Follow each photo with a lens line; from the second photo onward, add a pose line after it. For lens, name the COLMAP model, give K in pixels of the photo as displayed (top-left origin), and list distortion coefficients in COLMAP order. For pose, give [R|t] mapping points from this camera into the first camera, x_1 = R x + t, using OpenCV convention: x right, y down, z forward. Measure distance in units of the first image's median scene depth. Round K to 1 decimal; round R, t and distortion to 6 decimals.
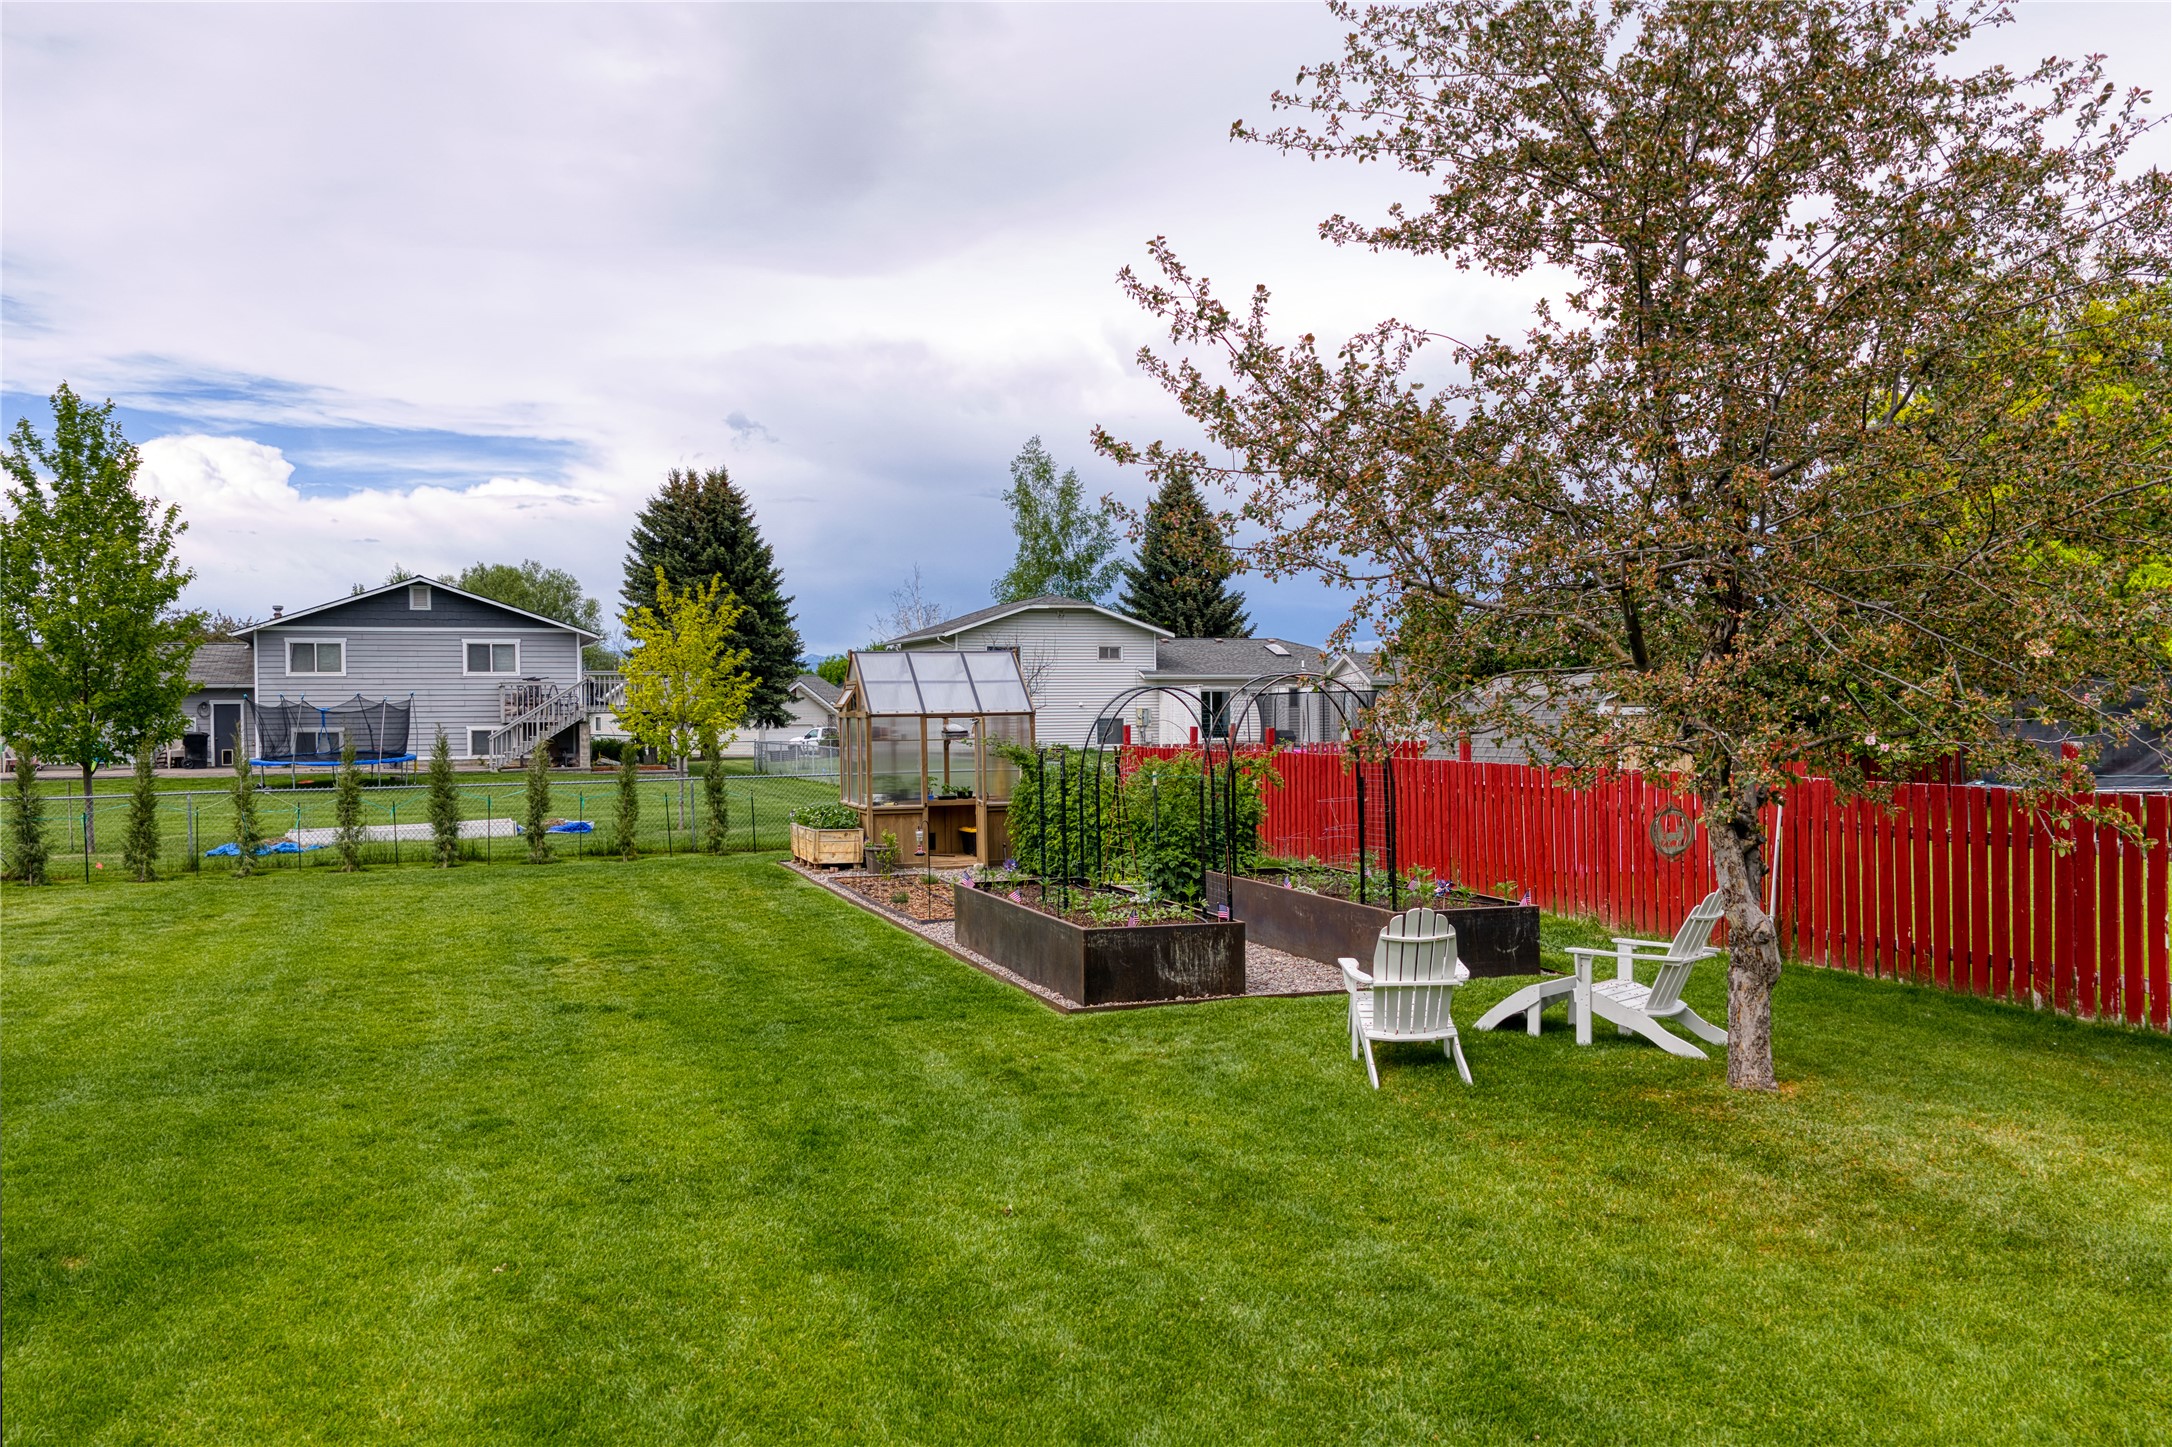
lens RADIAL K [[1774.7, 0, 1079.6], [0, 1774.7, 741.9], [0, 0, 1]] dist [0.025716, -0.038685]
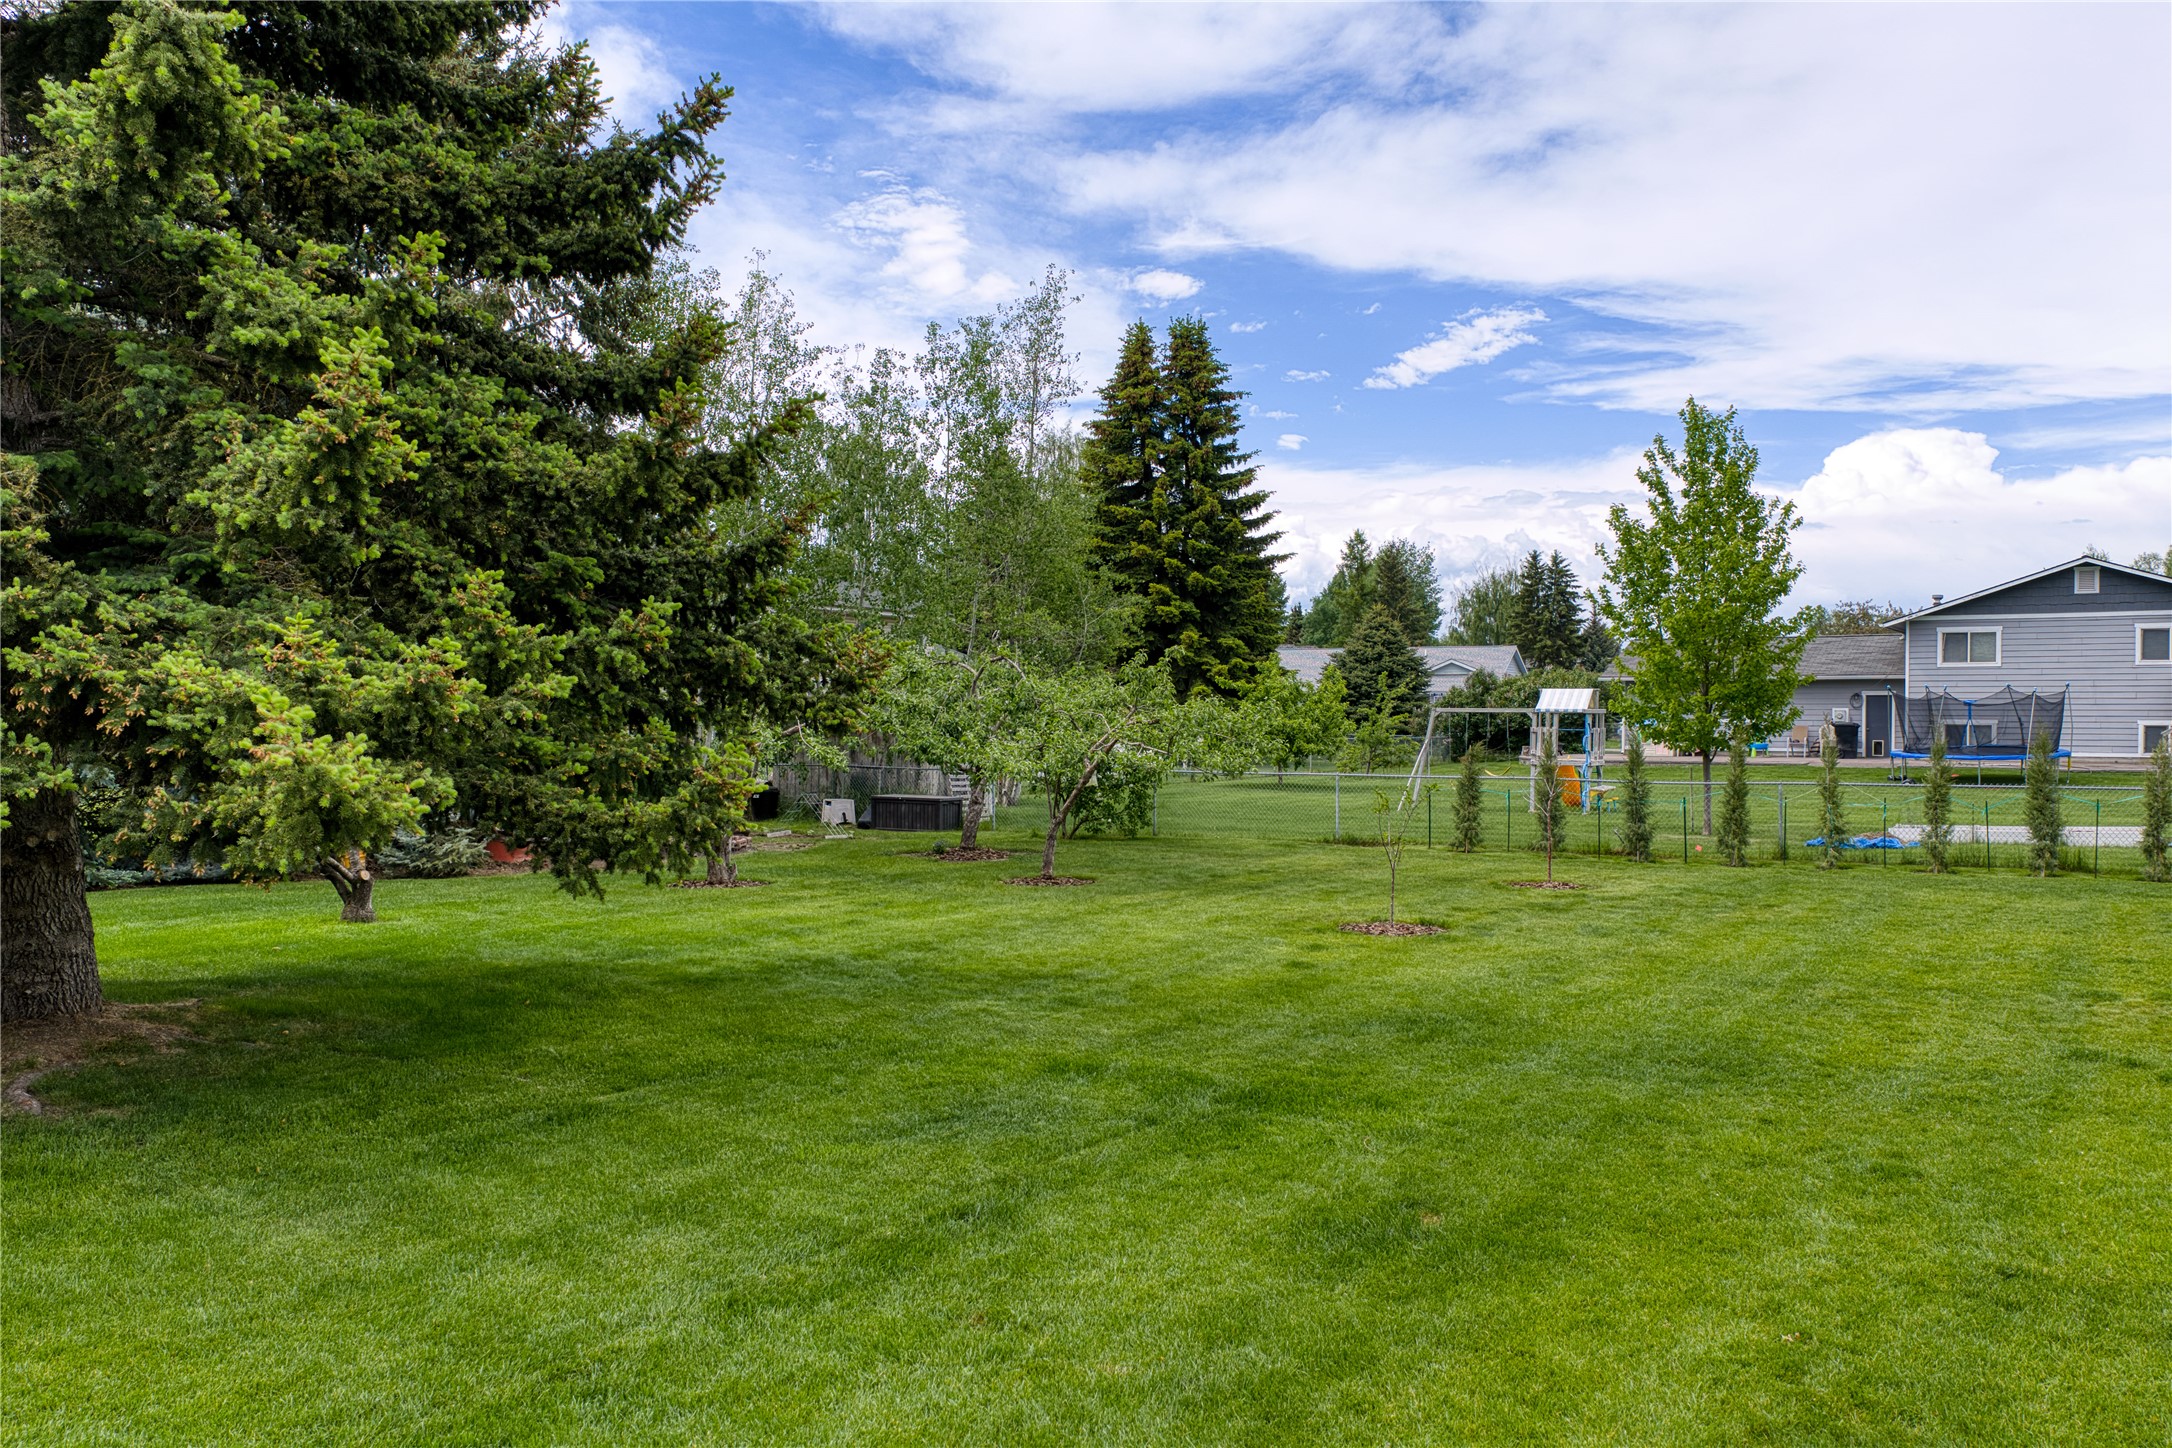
lens RADIAL K [[1774.7, 0, 1091.6], [0, 1774.7, 722.7], [0, 0, 1]] dist [0.025716, -0.038685]
pose [[0.634071, 0.015721, -0.773115, 0.033766], [-0.019894, 0.999794, 0.004014, -0.001848], [0.773019, 0.012835, 0.634254, 0.040701]]
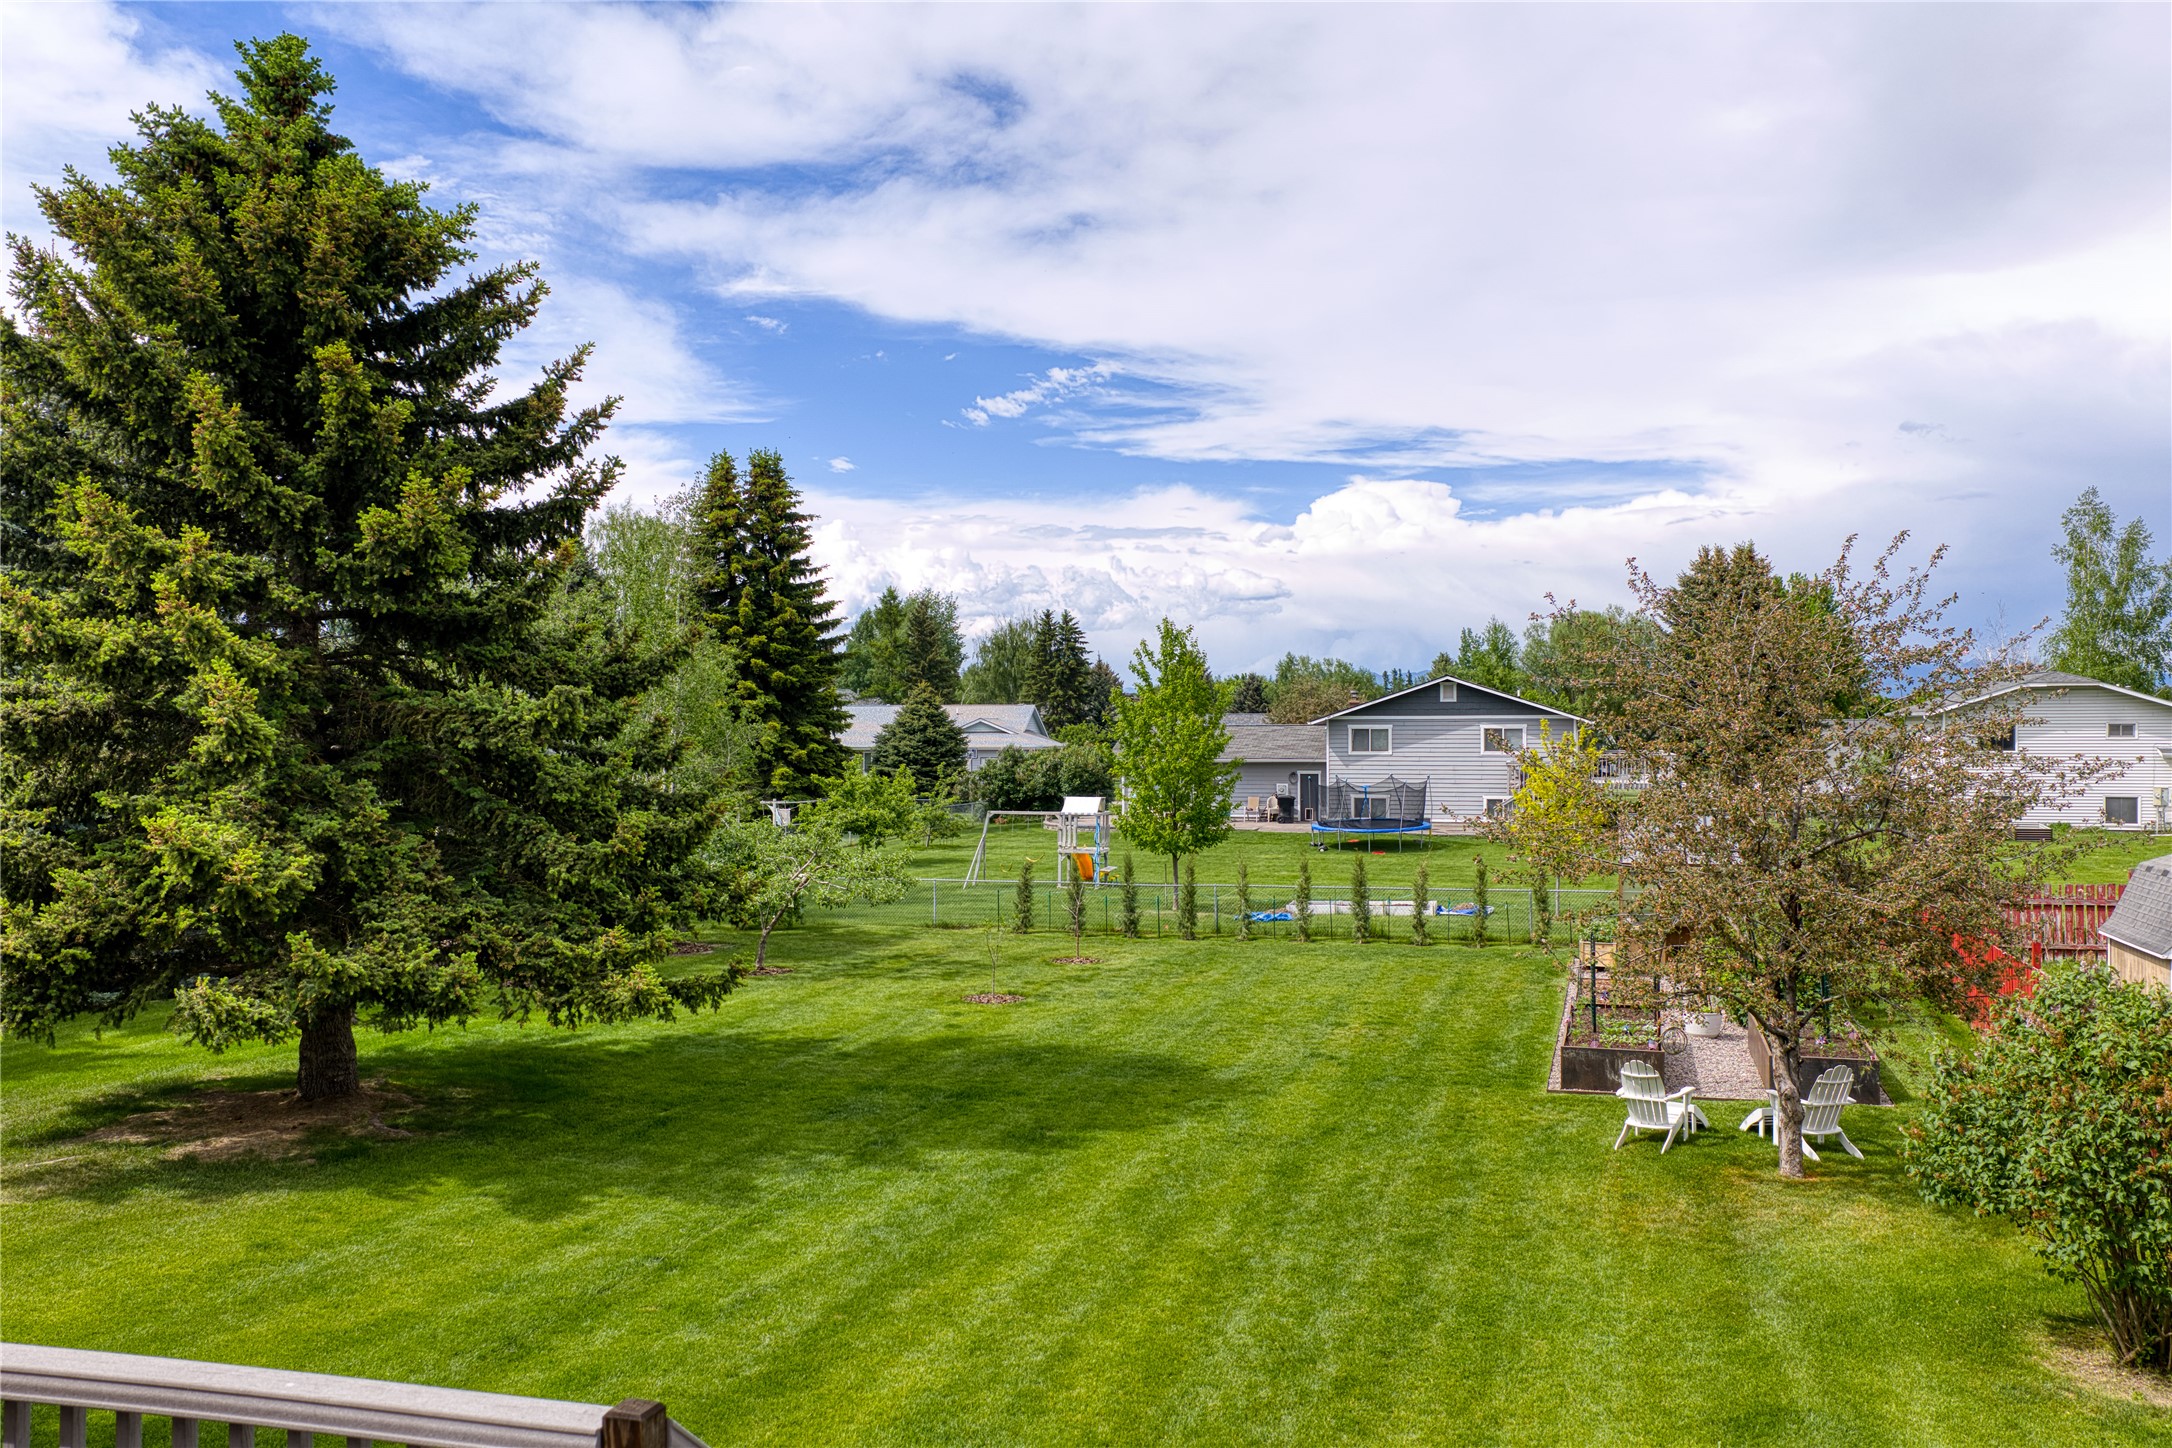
lens RADIAL K [[1774.7, 0, 1069.3], [0, 1774.7, 739.1], [0, 0, 1]] dist [0.025716, -0.038685]
pose [[0.810798, 0.010576, -0.585231, 0.297443], [-0.013204, 0.999913, -0.000223, -0.090314], [0.585178, 0.007908, 0.810867, -0.345510]]
